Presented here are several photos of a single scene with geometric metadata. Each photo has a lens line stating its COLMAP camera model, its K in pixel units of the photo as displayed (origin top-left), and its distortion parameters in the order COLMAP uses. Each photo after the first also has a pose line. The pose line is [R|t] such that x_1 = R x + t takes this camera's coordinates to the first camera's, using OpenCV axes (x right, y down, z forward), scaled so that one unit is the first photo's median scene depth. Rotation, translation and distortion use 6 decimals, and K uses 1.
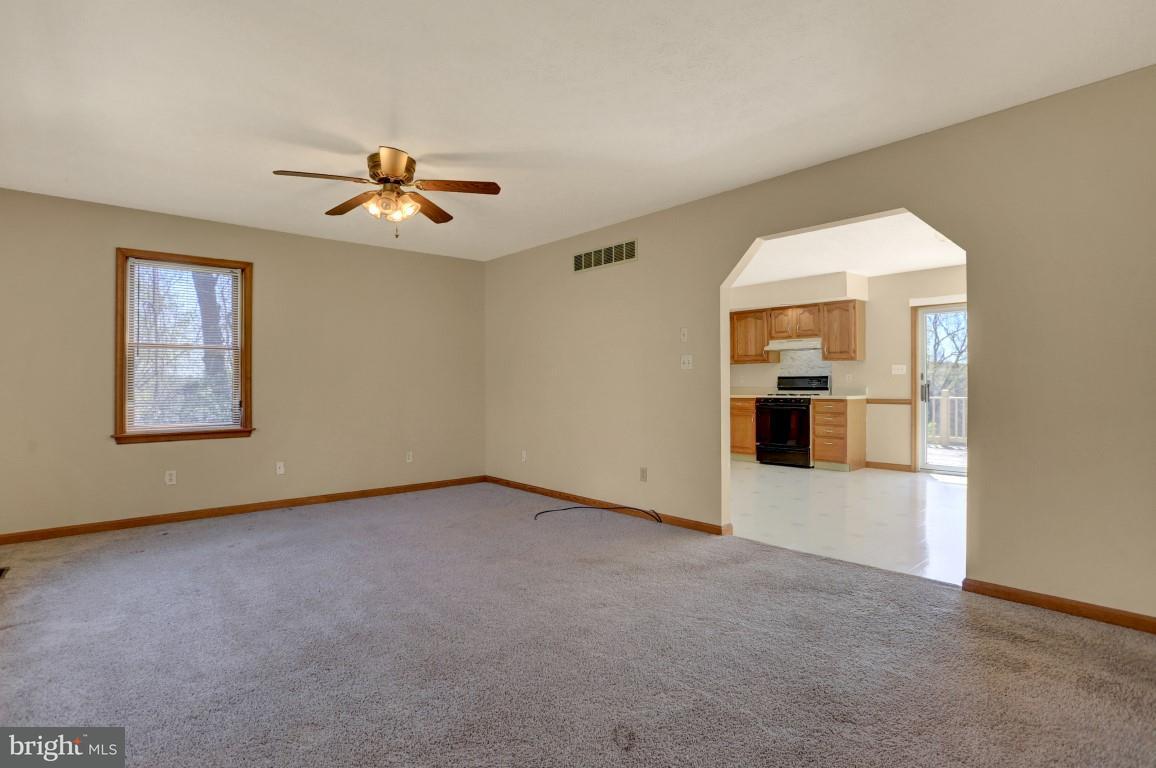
lens RADIAL K [[569.4, 0, 572.4], [0, 569.4, 382.3], [0, 0, 1]] dist [-0.041400, 0.008211]
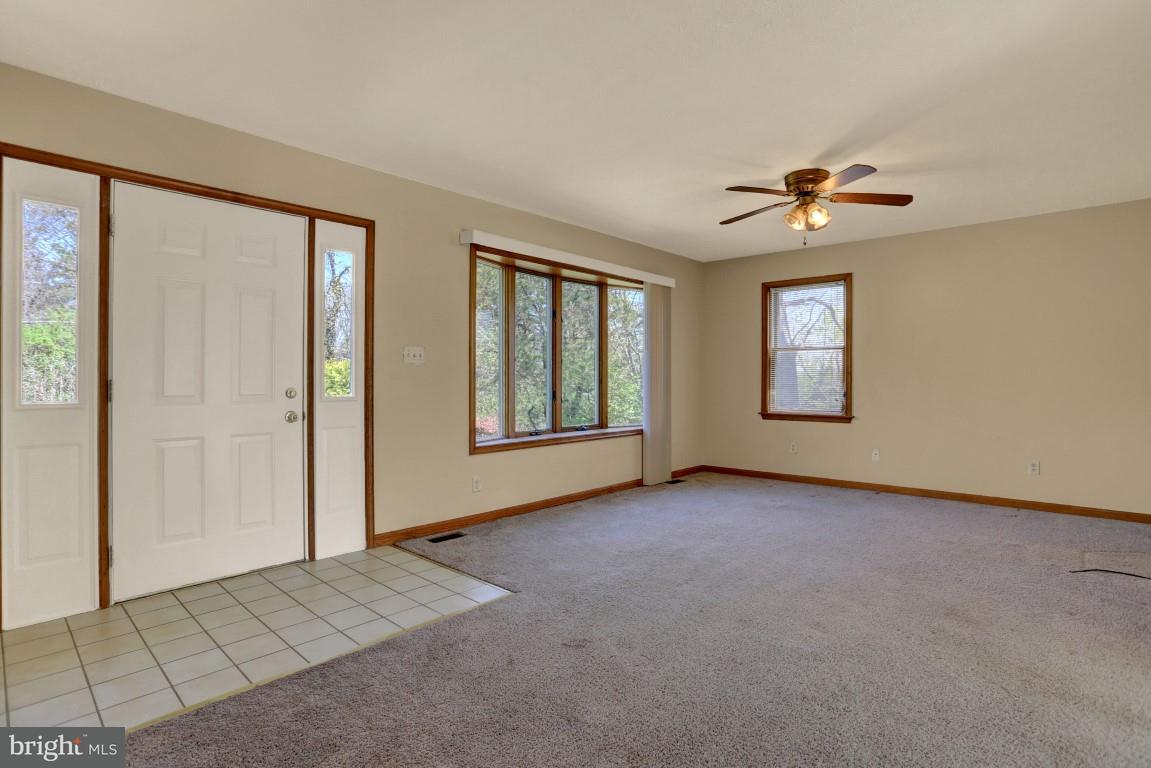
lens RADIAL K [[566.9, 0, 577.4], [0, 566.9, 381.8], [0, 0, 1]] dist [-0.041400, 0.008211]
pose [[0.109424, 0.007253, -0.993969, 0.580073], [-0.001102, 0.999974, 0.007176, 0.004425], [0.993995, 0.000311, 0.109429, 0.354590]]
